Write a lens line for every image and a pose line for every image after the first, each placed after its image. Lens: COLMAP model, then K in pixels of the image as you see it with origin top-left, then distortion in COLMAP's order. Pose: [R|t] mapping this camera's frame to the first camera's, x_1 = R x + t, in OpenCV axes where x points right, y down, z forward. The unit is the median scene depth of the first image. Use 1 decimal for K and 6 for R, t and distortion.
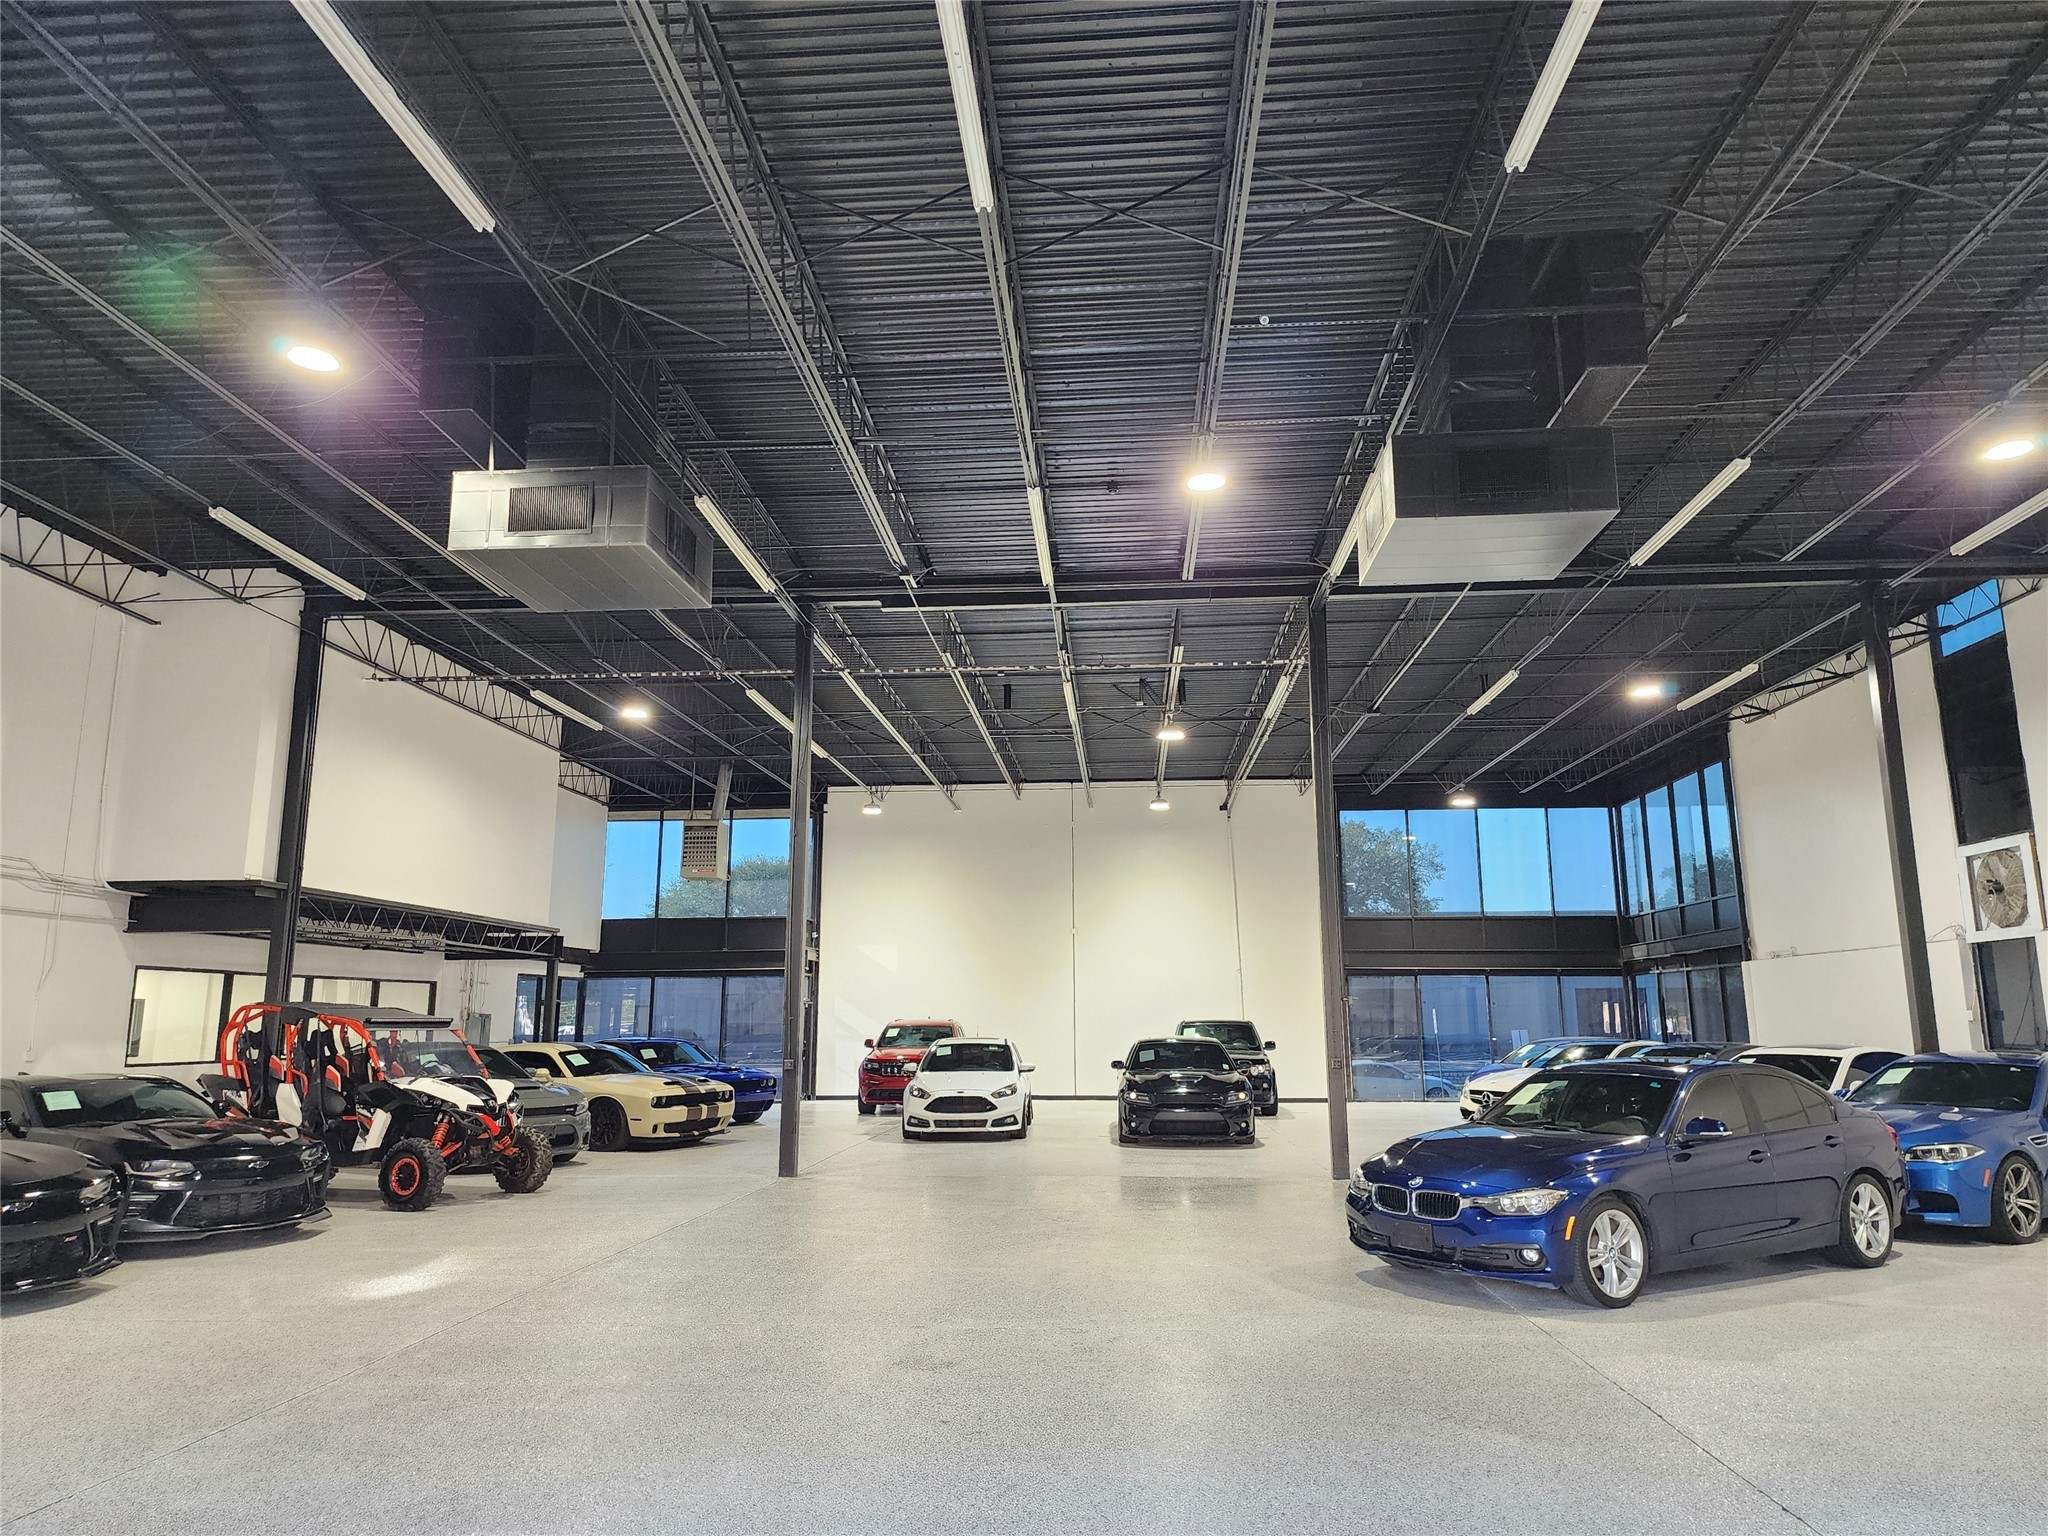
lens RADIAL K [[1368.7, 0, 1023.2], [0, 1368.7, 763.5], [0, 0, 1]] dist [0.001367, -0.000476]
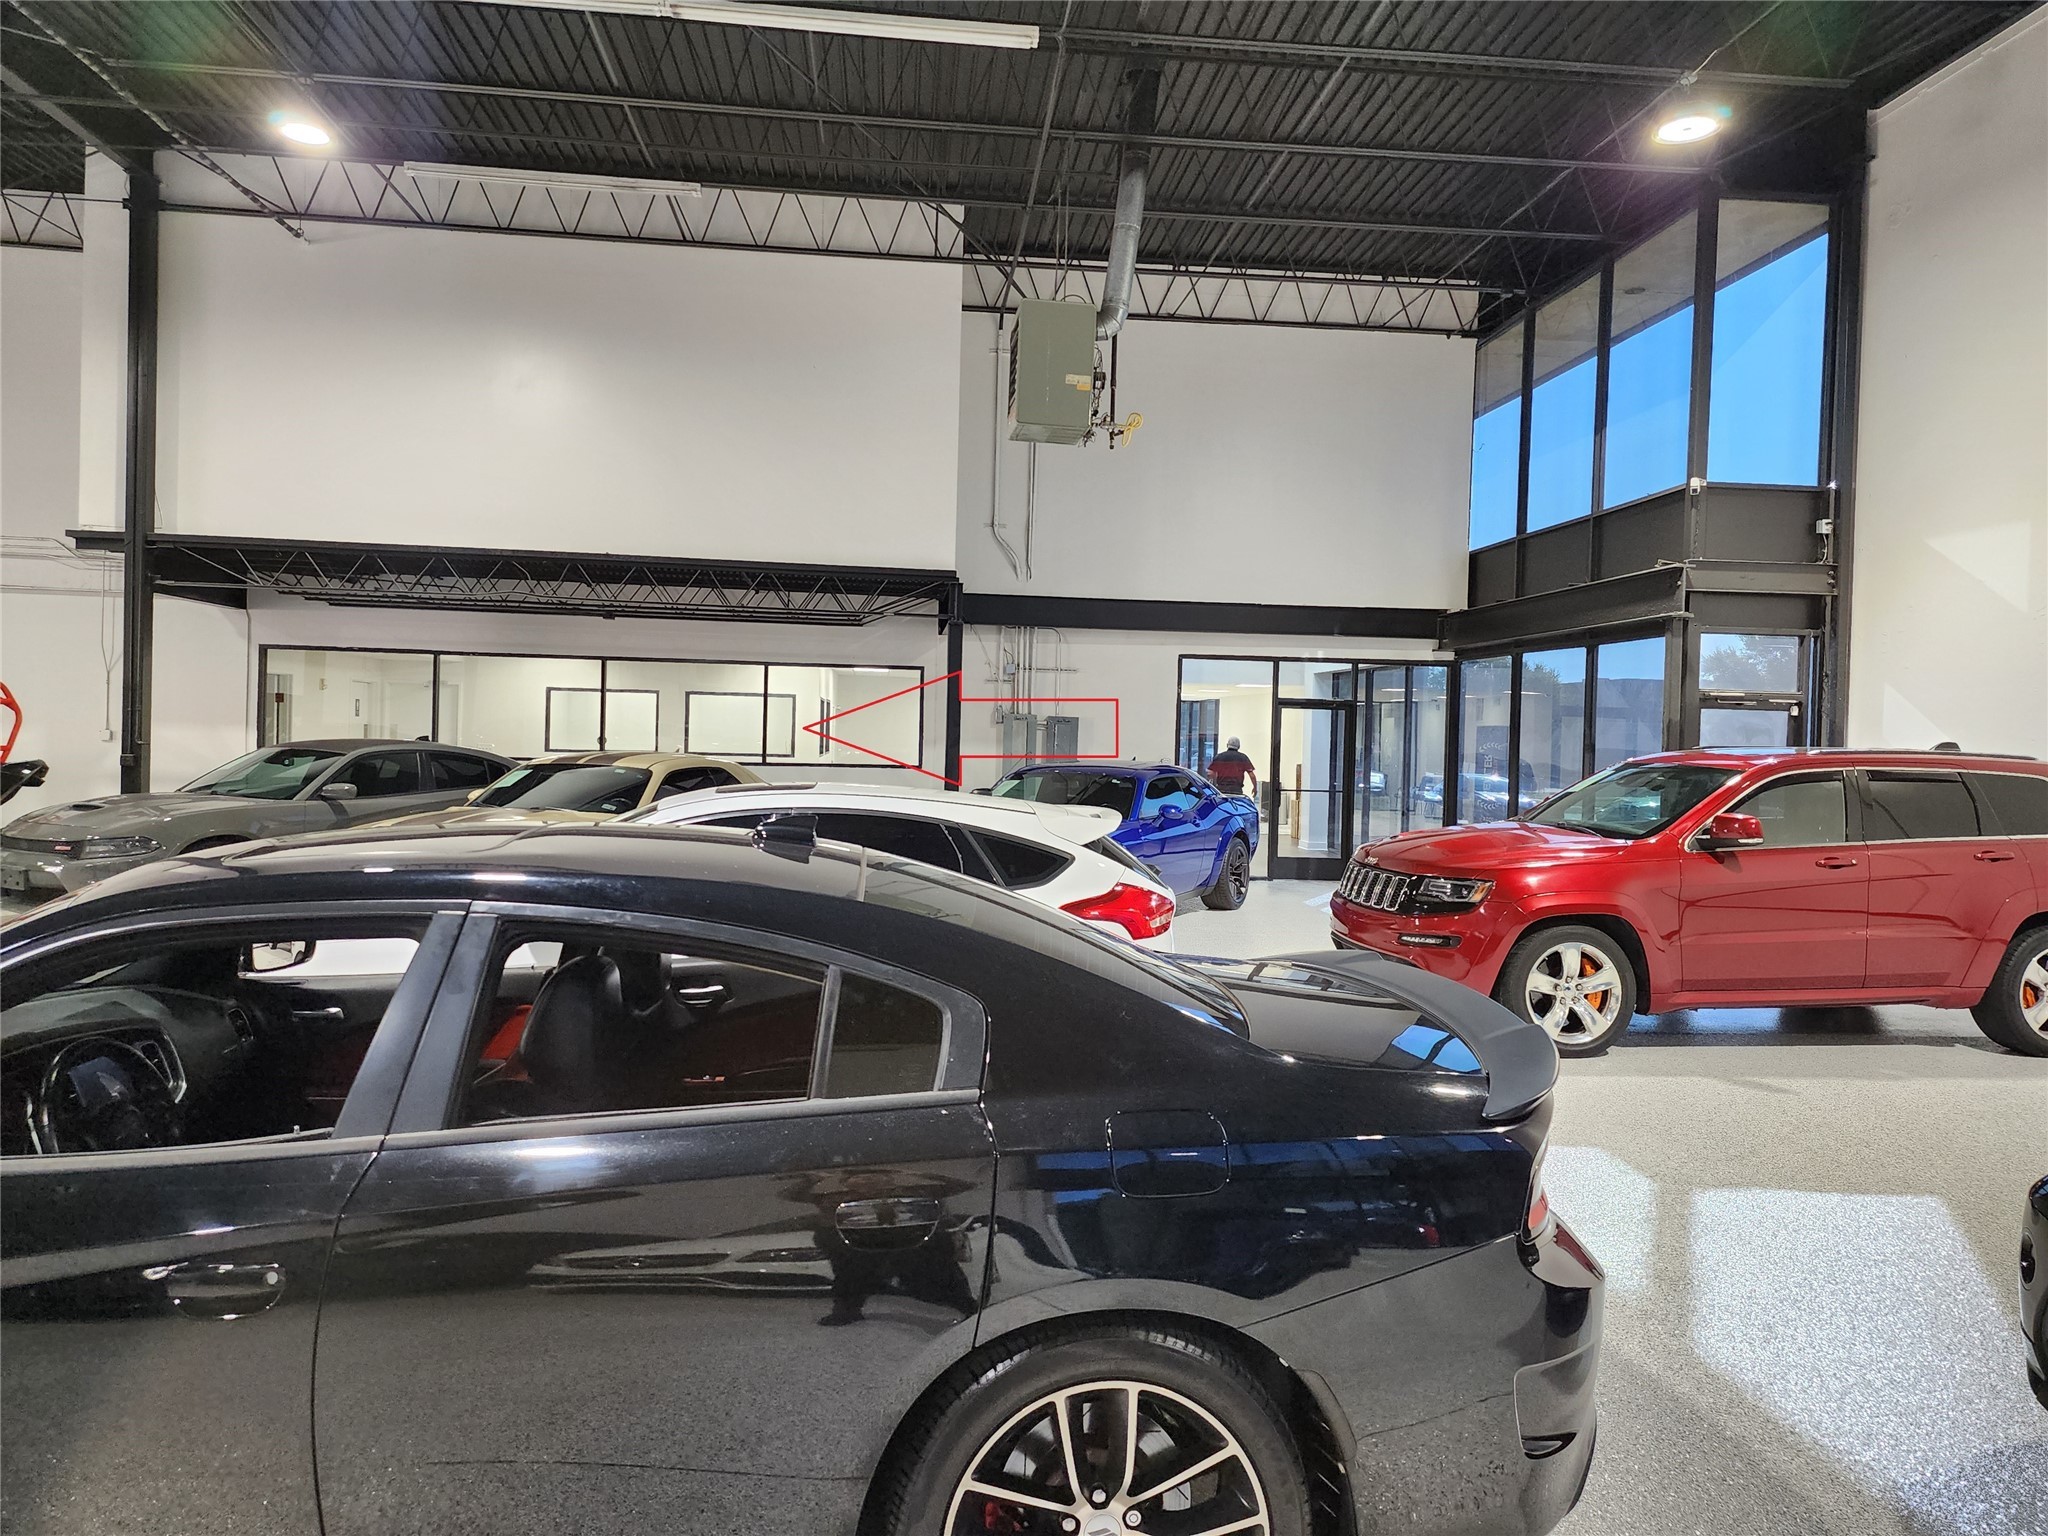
lens RADIAL K [[1368.7, 0, 1031.0], [0, 1368.7, 764.1], [0, 0, 1]] dist [0.001367, -0.000476]
pose [[0.183414, 0.027520, -0.982650, 0.229759], [0.152846, 0.986653, 0.056161, 0.166885], [0.971080, -0.160495, 0.176760, 0.866401]]
